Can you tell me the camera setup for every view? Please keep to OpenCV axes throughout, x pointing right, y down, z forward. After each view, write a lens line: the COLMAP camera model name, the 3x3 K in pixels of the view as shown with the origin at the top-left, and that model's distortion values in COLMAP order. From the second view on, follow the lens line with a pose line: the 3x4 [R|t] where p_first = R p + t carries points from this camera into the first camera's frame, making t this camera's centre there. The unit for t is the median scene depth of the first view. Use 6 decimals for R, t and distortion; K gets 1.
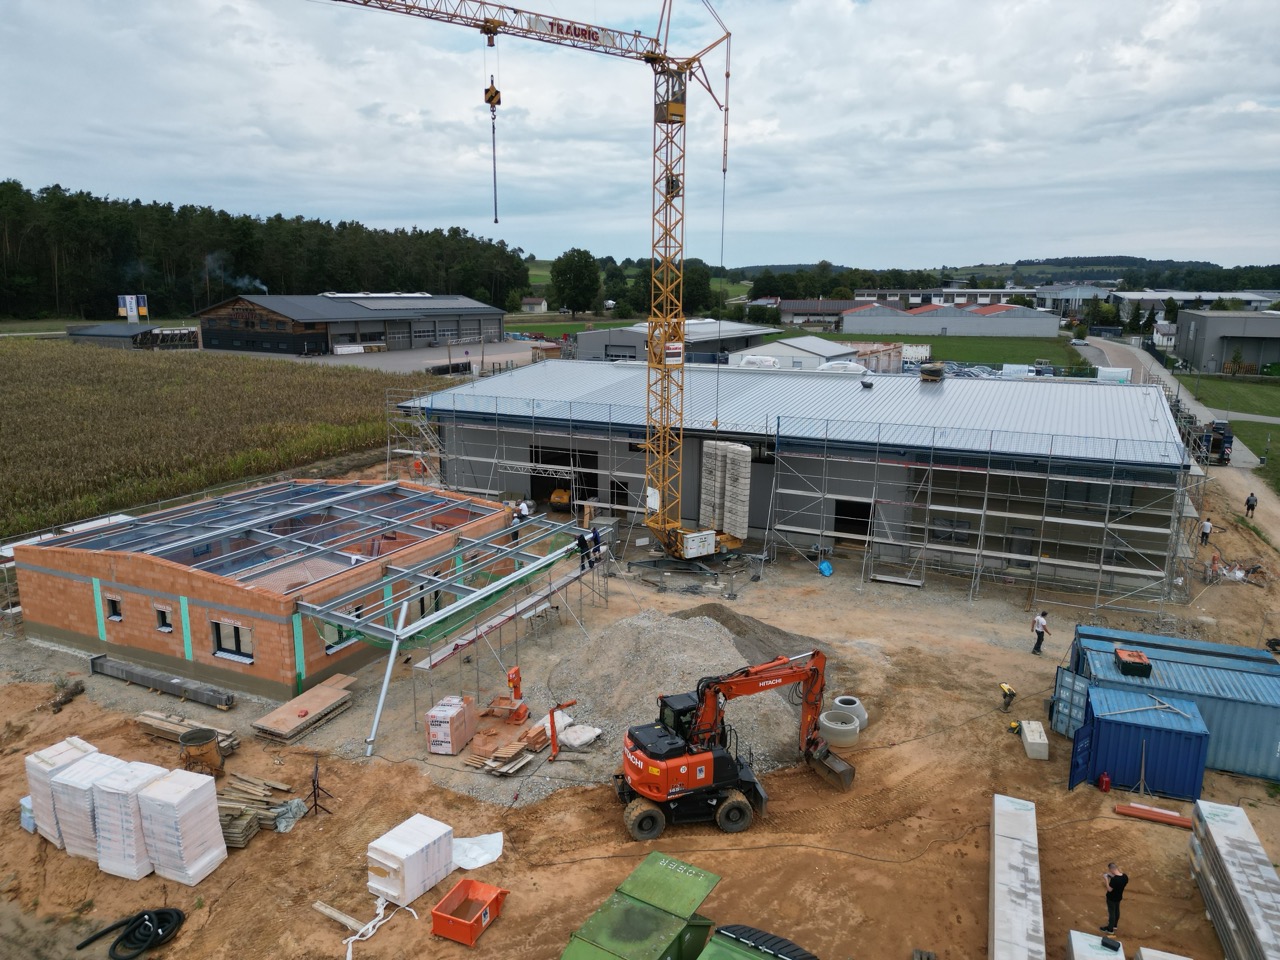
lens RADIAL K [[881.7, 0, 648.3], [0, 881.7, 474.9], [0, 0, 1]] dist [0.067498, -0.055609]
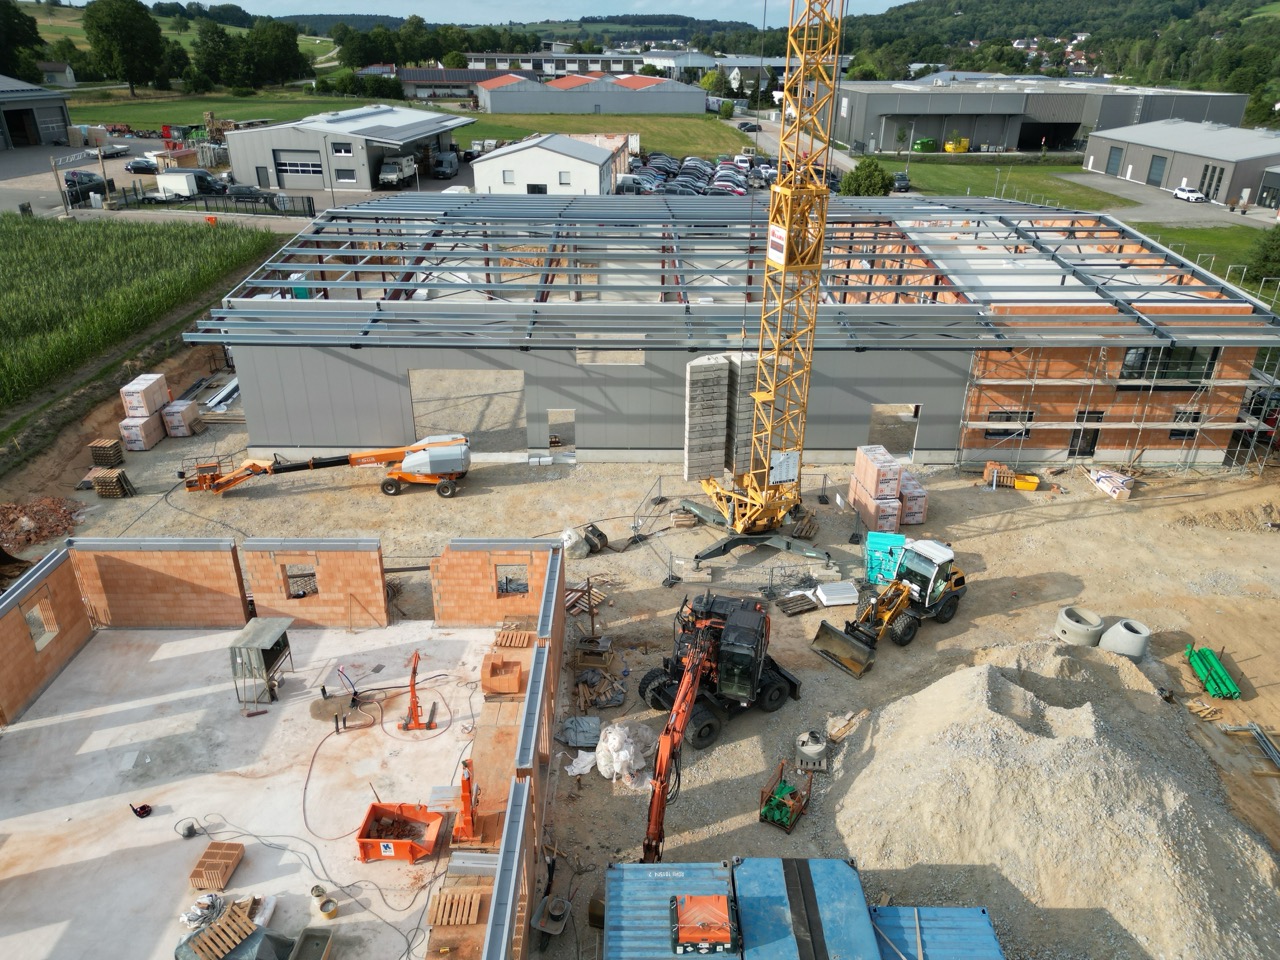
lens RADIAL K [[881.7, 0, 640.5], [0, 881.7, 471.5], [0, 0, 1]] dist [0.067498, -0.055609]
pose [[0.903664, -0.181177, 0.388029, -0.248001], [0.084921, 0.963916, 0.252300, -0.109354], [-0.419738, -0.195043, 0.886442, 0.329485]]
